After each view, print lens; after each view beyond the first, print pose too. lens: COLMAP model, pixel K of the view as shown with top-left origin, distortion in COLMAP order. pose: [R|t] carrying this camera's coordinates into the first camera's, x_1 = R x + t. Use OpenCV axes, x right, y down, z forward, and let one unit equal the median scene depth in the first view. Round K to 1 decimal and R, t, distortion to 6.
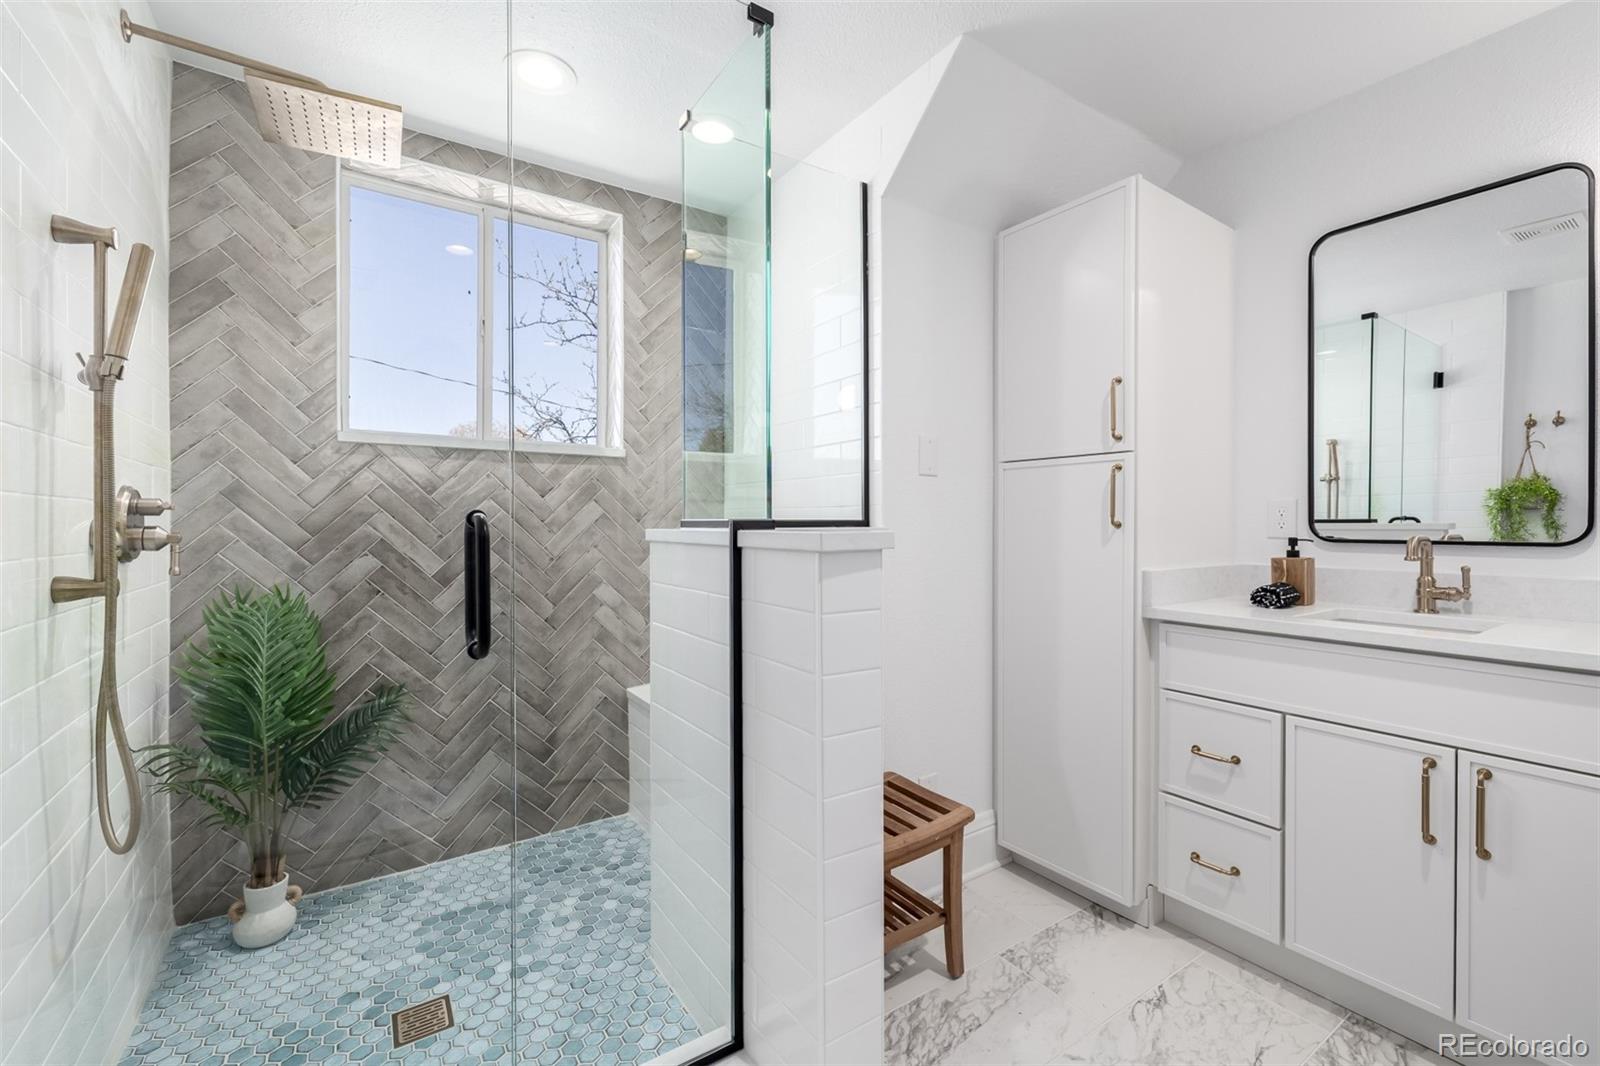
lens RADIAL K [[681.3, 0, 799.4], [0, 681.3, 525.4], [0, 0, 1]] dist [0.002274, 0.000225]
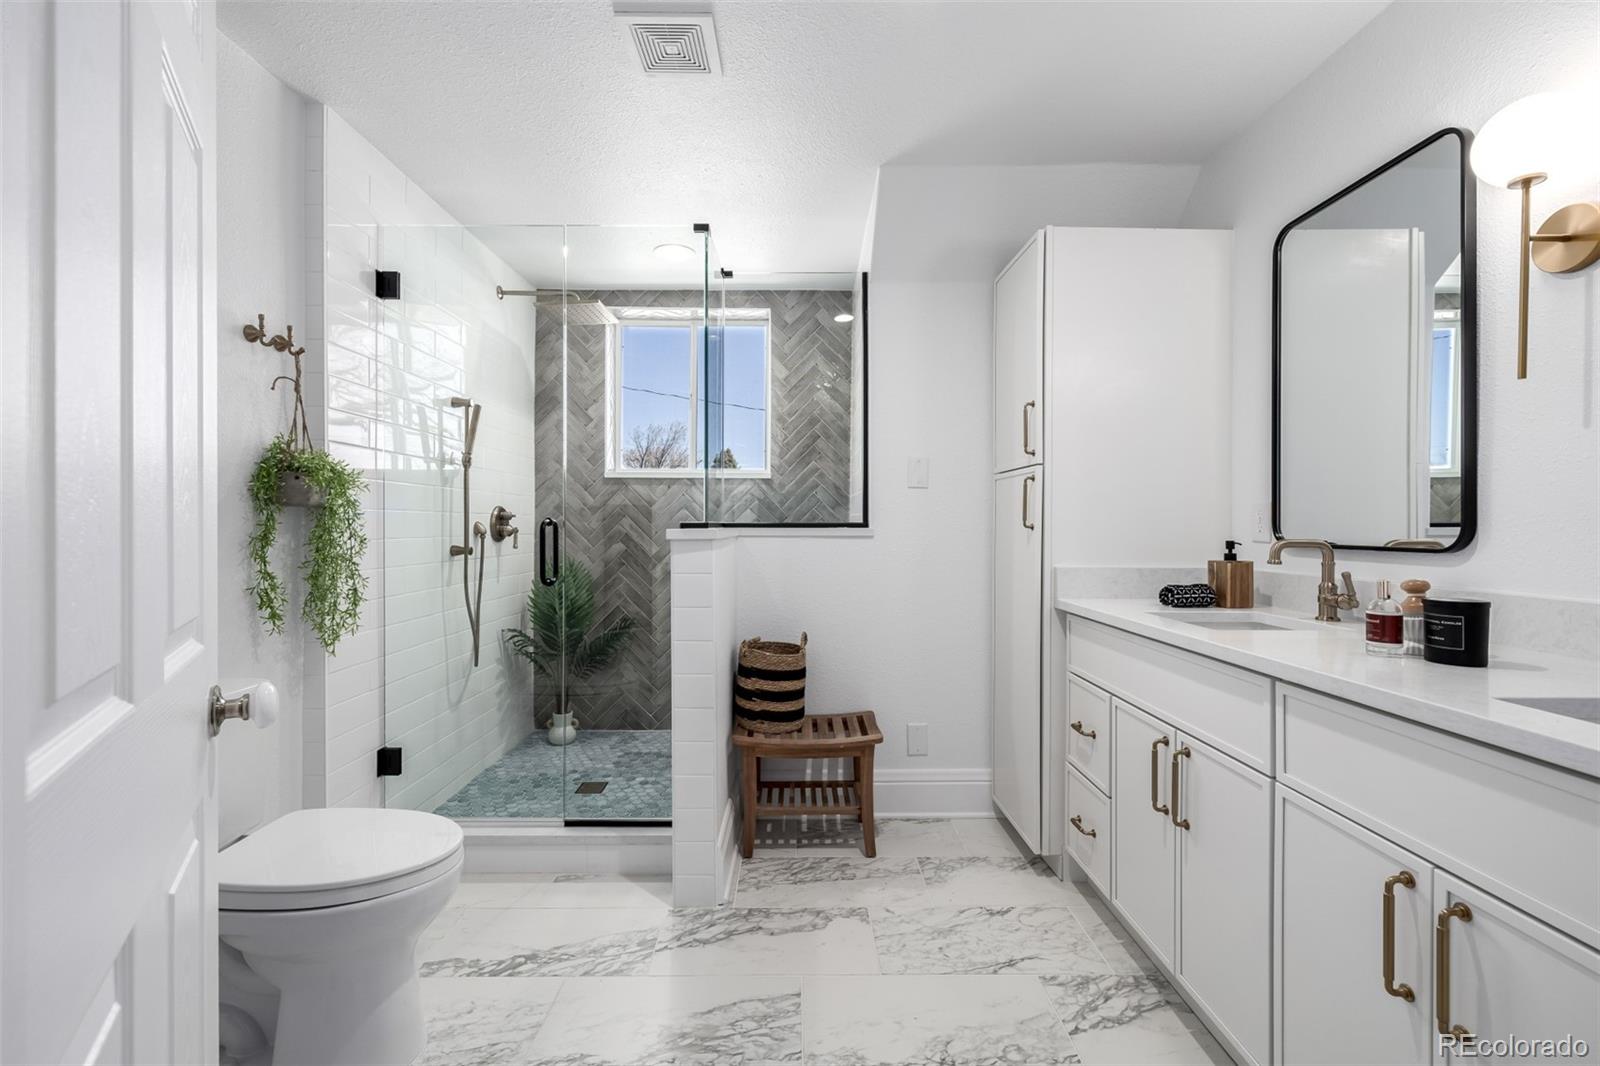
lens RADIAL K [[681.3, 0, 796.2], [0, 681.3, 524.1], [0, 0, 1]] dist [0.002274, 0.000225]
pose [[0.826729, 0.002894, -0.562592, 0.802878], [-0.005807, 0.999977, -0.003389, 0.000479], [0.562570, 0.006068, 0.826727, -0.200204]]
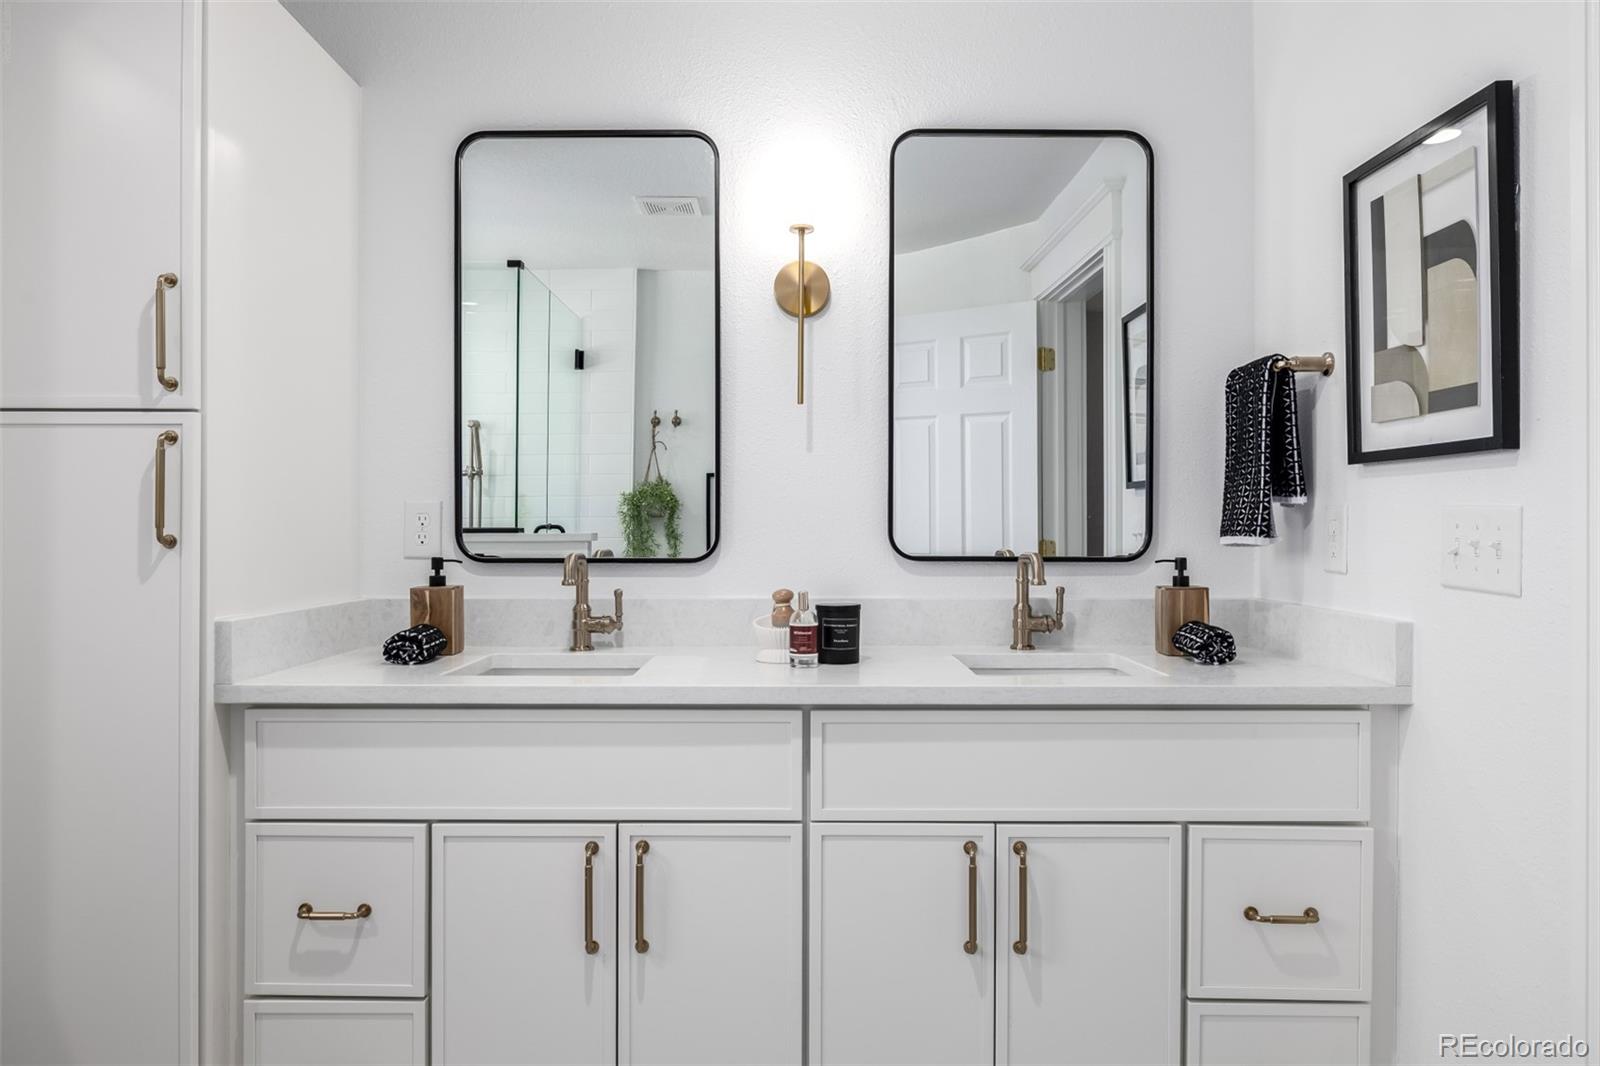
lens RADIAL K [[1067.7, 0, 796.4], [0, 1067.7, 530.3], [0, 0, 1]] dist [0.001401, 0.001776]
pose [[0.570707, -0.000174, 0.821154, 0.046843], [0.001674, 0.999998, -0.000952, -0.008400], [-0.821152, 0.001918, 0.570706, 0.090901]]
